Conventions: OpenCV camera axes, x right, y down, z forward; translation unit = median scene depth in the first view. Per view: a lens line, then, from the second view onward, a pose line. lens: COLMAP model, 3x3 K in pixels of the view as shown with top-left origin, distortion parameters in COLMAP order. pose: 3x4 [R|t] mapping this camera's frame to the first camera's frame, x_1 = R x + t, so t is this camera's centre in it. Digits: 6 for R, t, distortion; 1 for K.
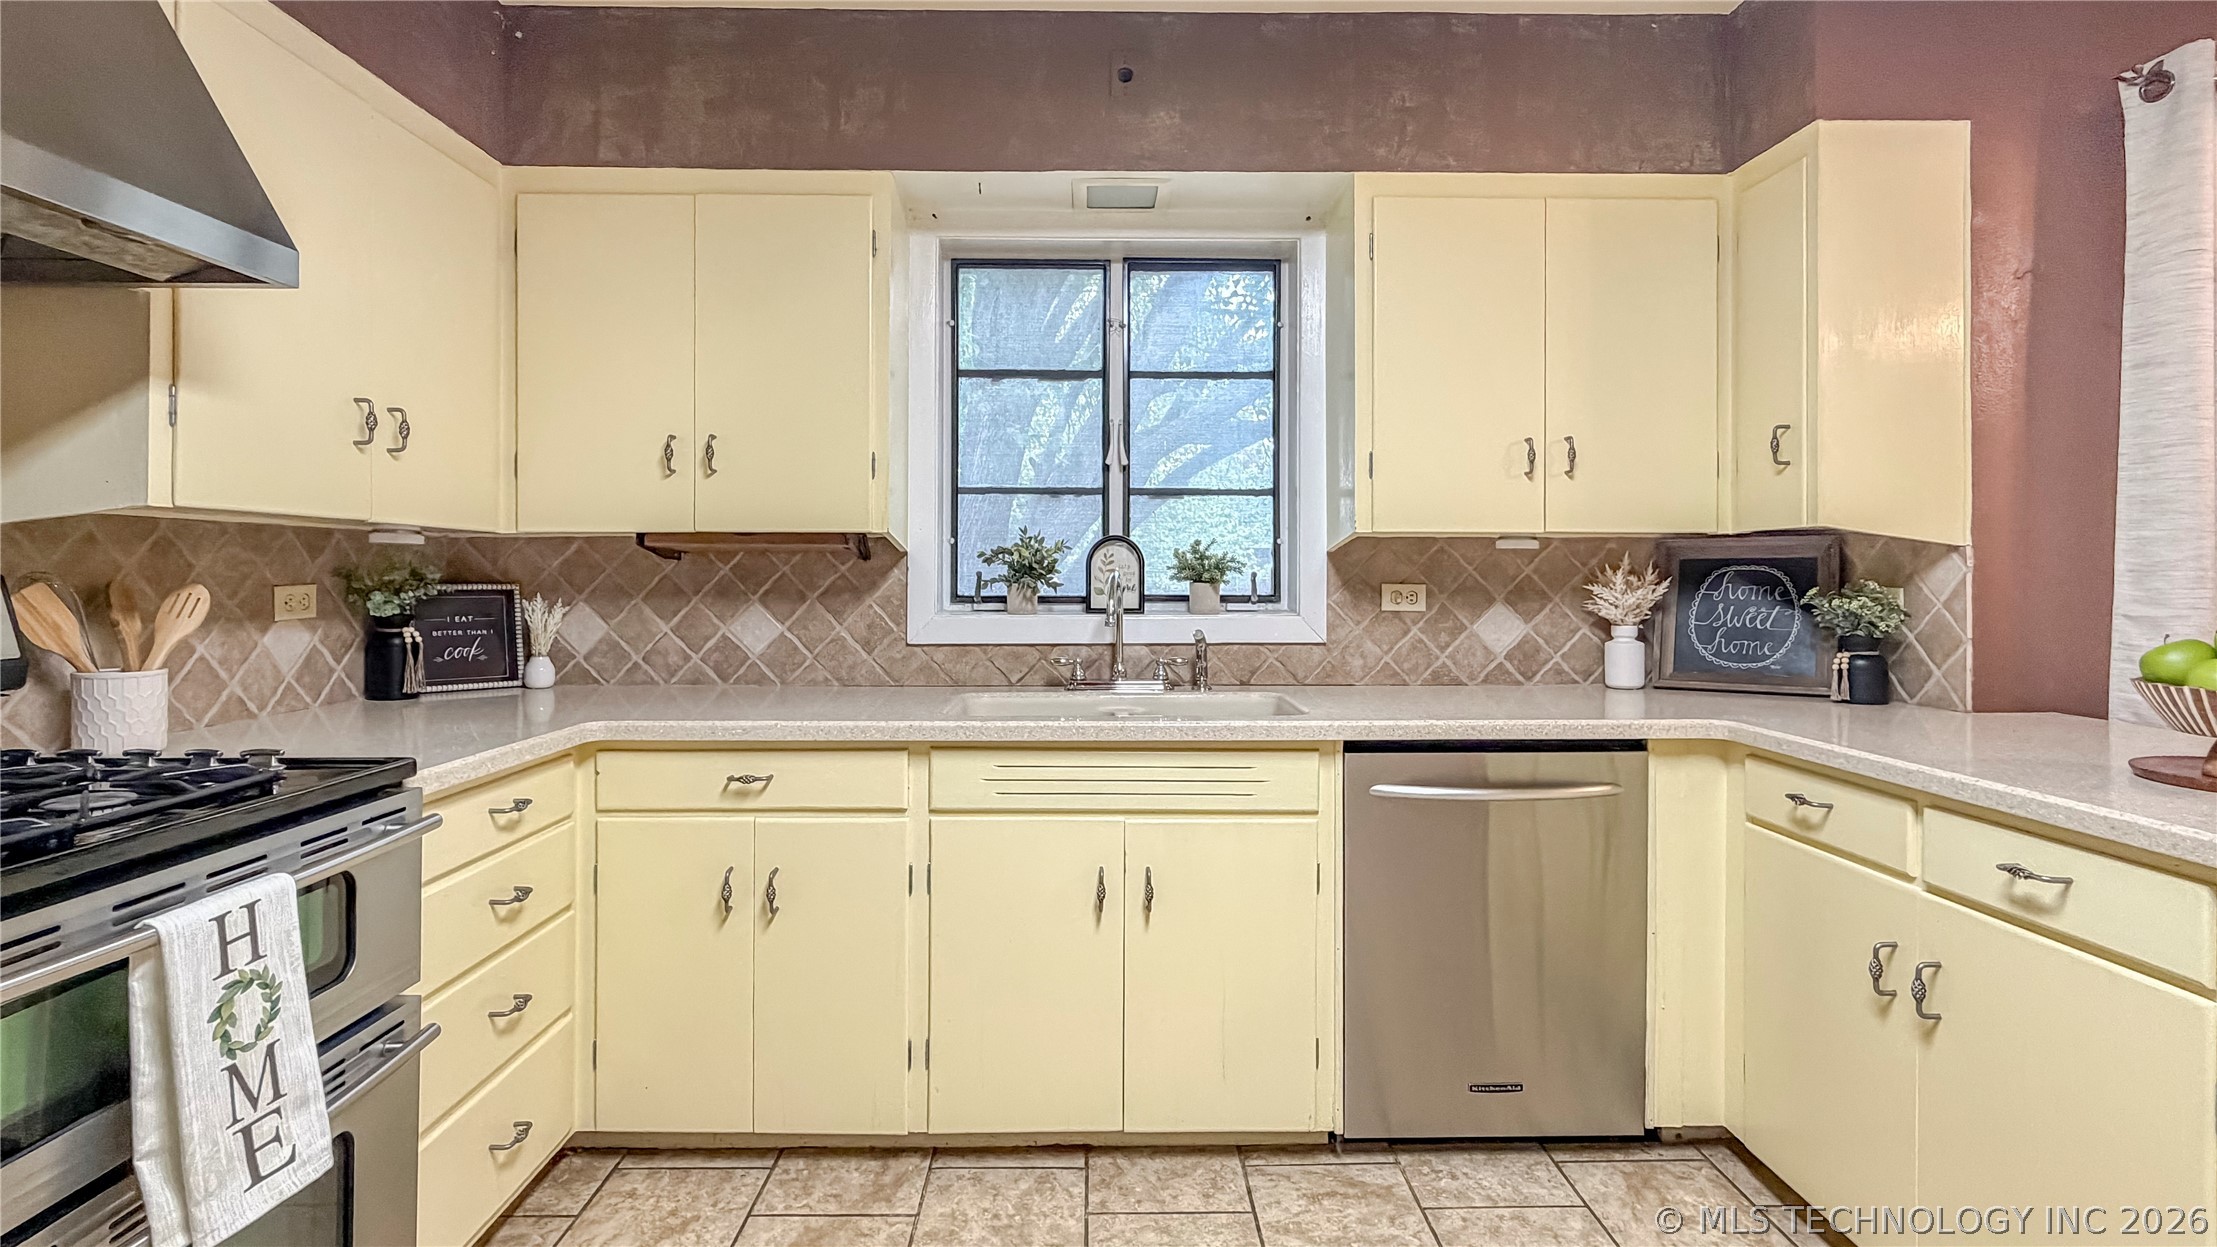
lens RADIAL K [[1089.2, 0, 1112.1], [0, 1089.2, 570.7], [0, 0, 1]] dist [-0.002583, 0.001691]
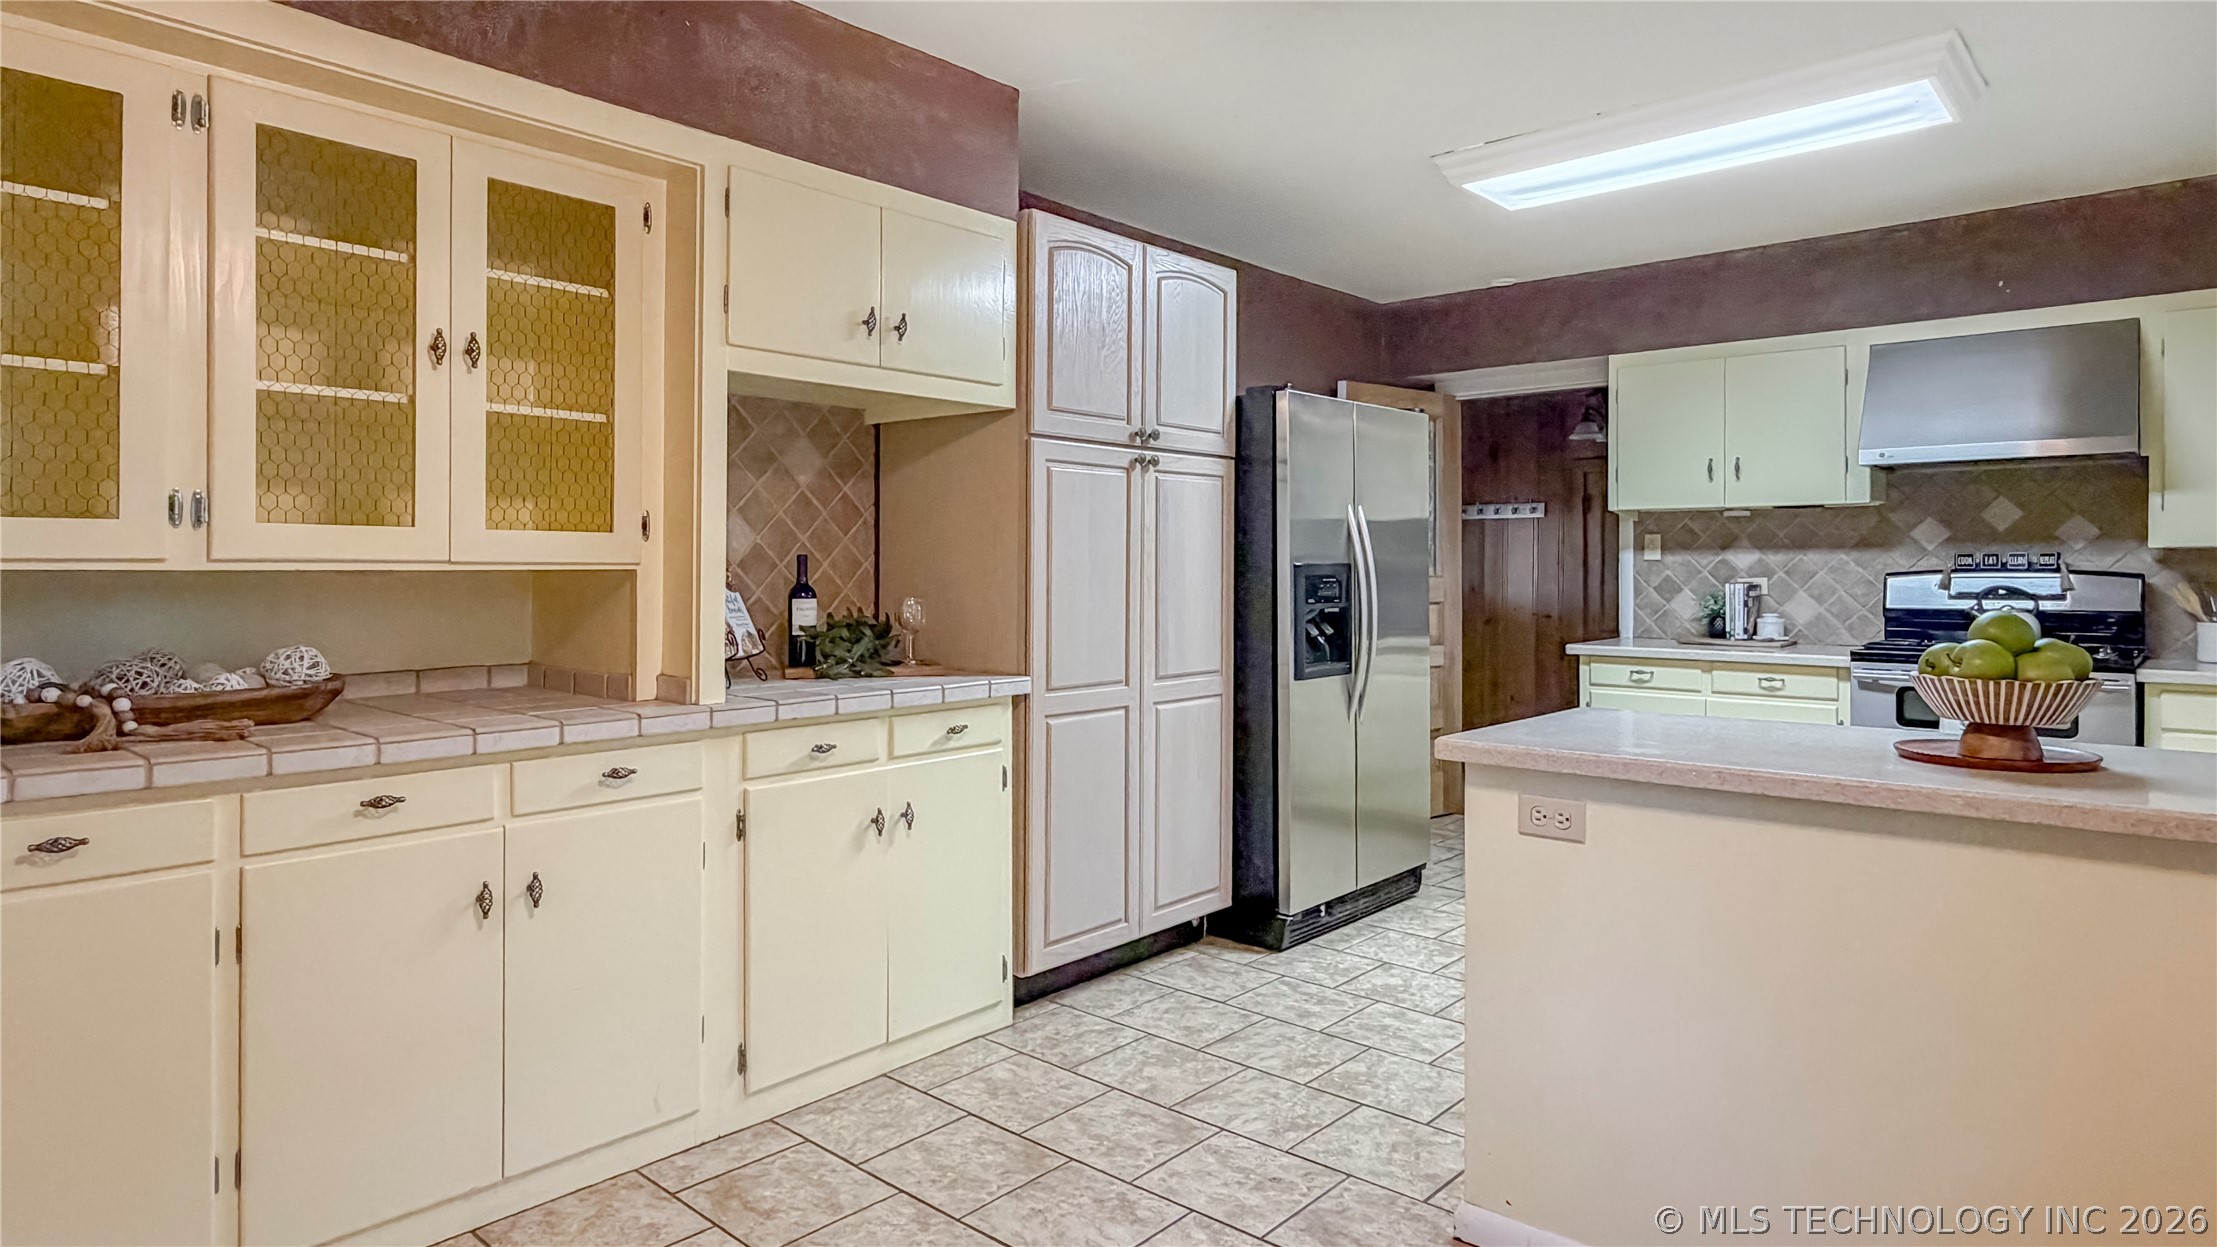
lens RADIAL K [[1239.6, 0, 1089.0], [0, 1239.6, 571.5], [0, 0, 1]] dist [-0.007713, 0.004205]
pose [[-0.686378, -0.002021, -0.727243, 1.656737], [-0.000559, 0.999997, -0.002251, 0.000057], [0.727245, -0.001138, -0.686377, 0.743003]]
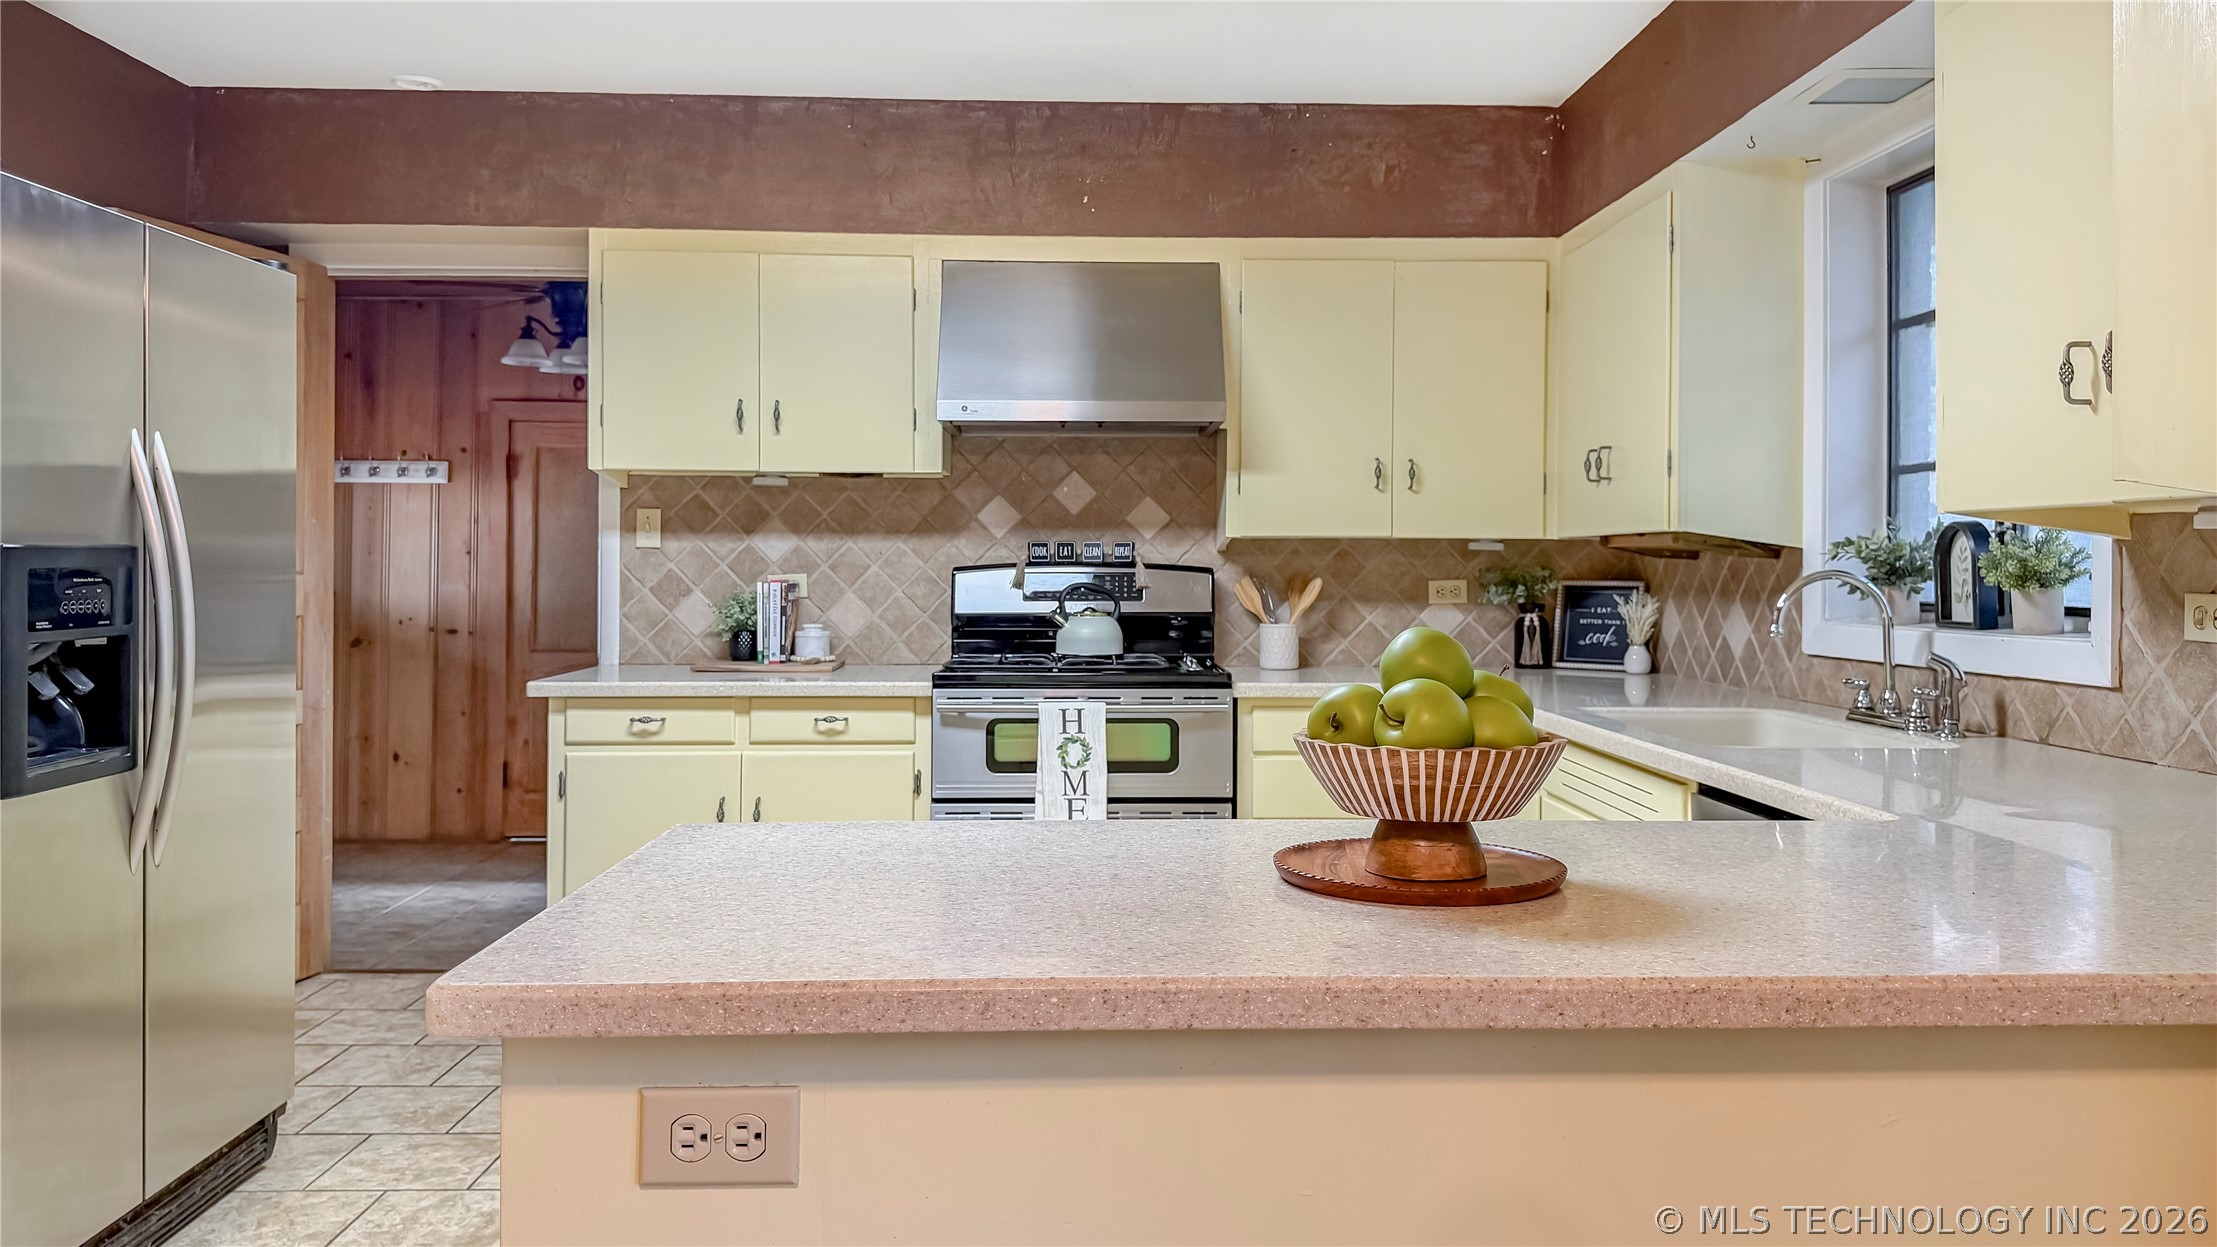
lens RADIAL K [[1603.8, 0, 1102.2], [0, 1603.8, 570.9], [0, 0, 1]] dist [0.117242, -0.135786]
pose [[0.001159, -0.000198, -0.999999, 1.282189], [-0.001174, 0.999999, -0.000199, 0.002220], [0.999999, 0.001175, 0.001159, 0.492369]]
